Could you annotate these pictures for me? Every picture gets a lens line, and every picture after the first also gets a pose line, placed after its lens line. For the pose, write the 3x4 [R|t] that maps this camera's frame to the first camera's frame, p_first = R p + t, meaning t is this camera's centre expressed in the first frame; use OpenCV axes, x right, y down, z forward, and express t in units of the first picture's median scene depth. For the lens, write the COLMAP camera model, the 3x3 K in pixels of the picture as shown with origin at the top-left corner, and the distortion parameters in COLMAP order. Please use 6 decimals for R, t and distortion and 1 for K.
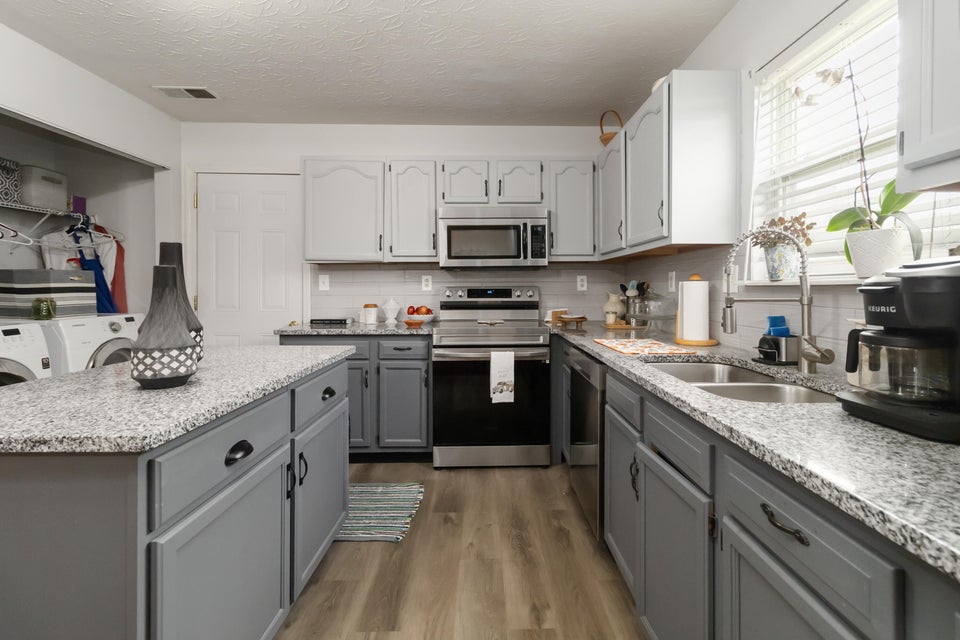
lens RADIAL K [[438.8, 0, 489.5], [0, 438.8, 291.7], [0, 0, 1]] dist [0.000675, 0.000060]
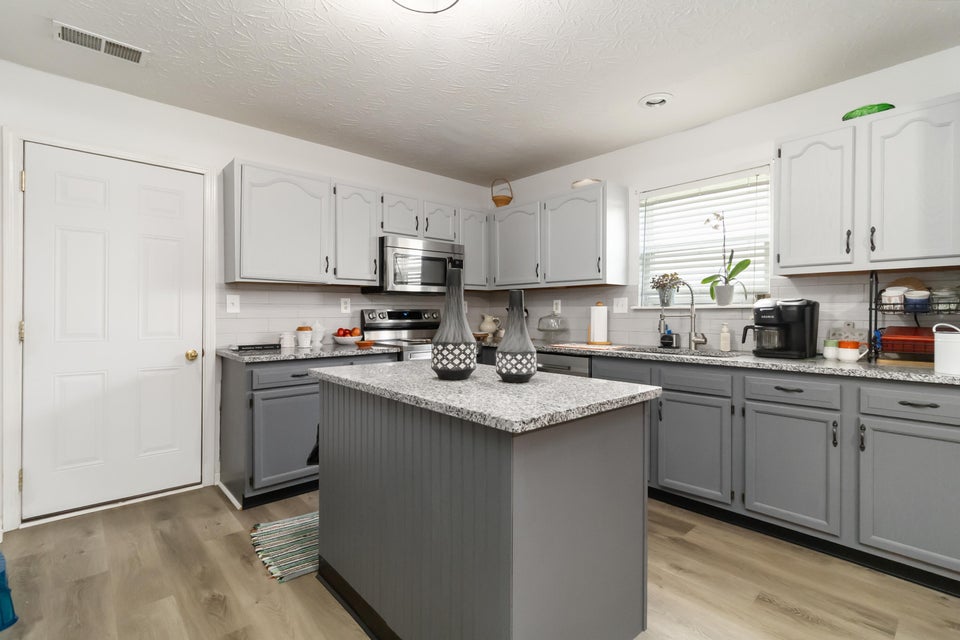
lens RADIAL K [[442.2, 0, 481.6], [0, 442.2, 312.8], [0, 0, 1]] dist [-0.001079, -0.000037]
pose [[0.754635, 0.000431, 0.656144, -0.700947], [0.005240, 0.999964, -0.006683, 0.006804], [-0.656124, 0.008482, 0.754606, 0.023065]]
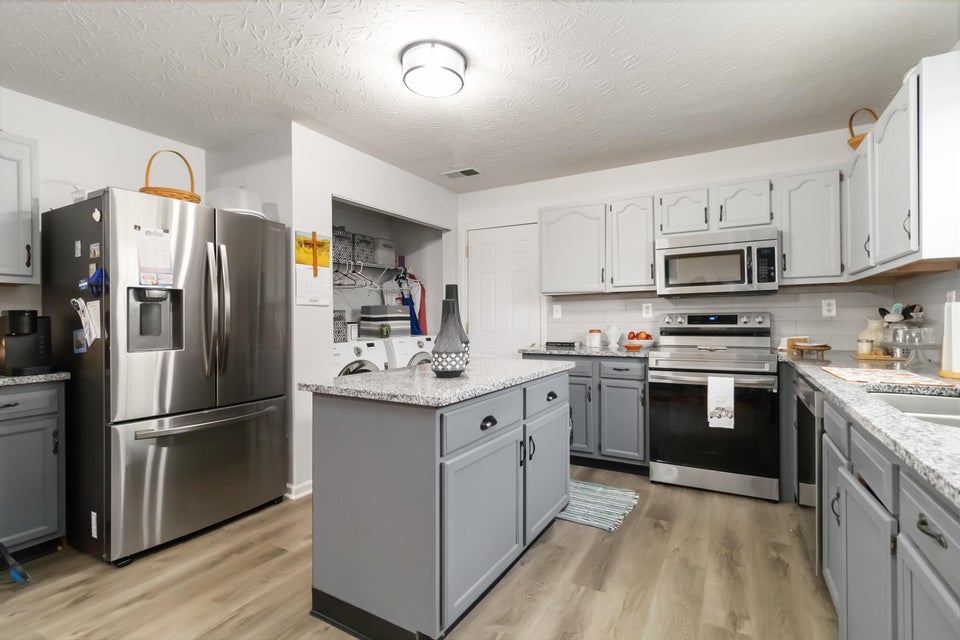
lens RADIAL K [[428.4, 0, 499.6], [0, 428.4, 319.5], [0, 0, 1]] dist [-0.000404, -0.000090]
pose [[0.868626, -0.005444, -0.495439, 0.073882], [0.002925, 0.999979, -0.005859, 0.008711], [0.495460, 0.003640, 0.868623, -0.099398]]
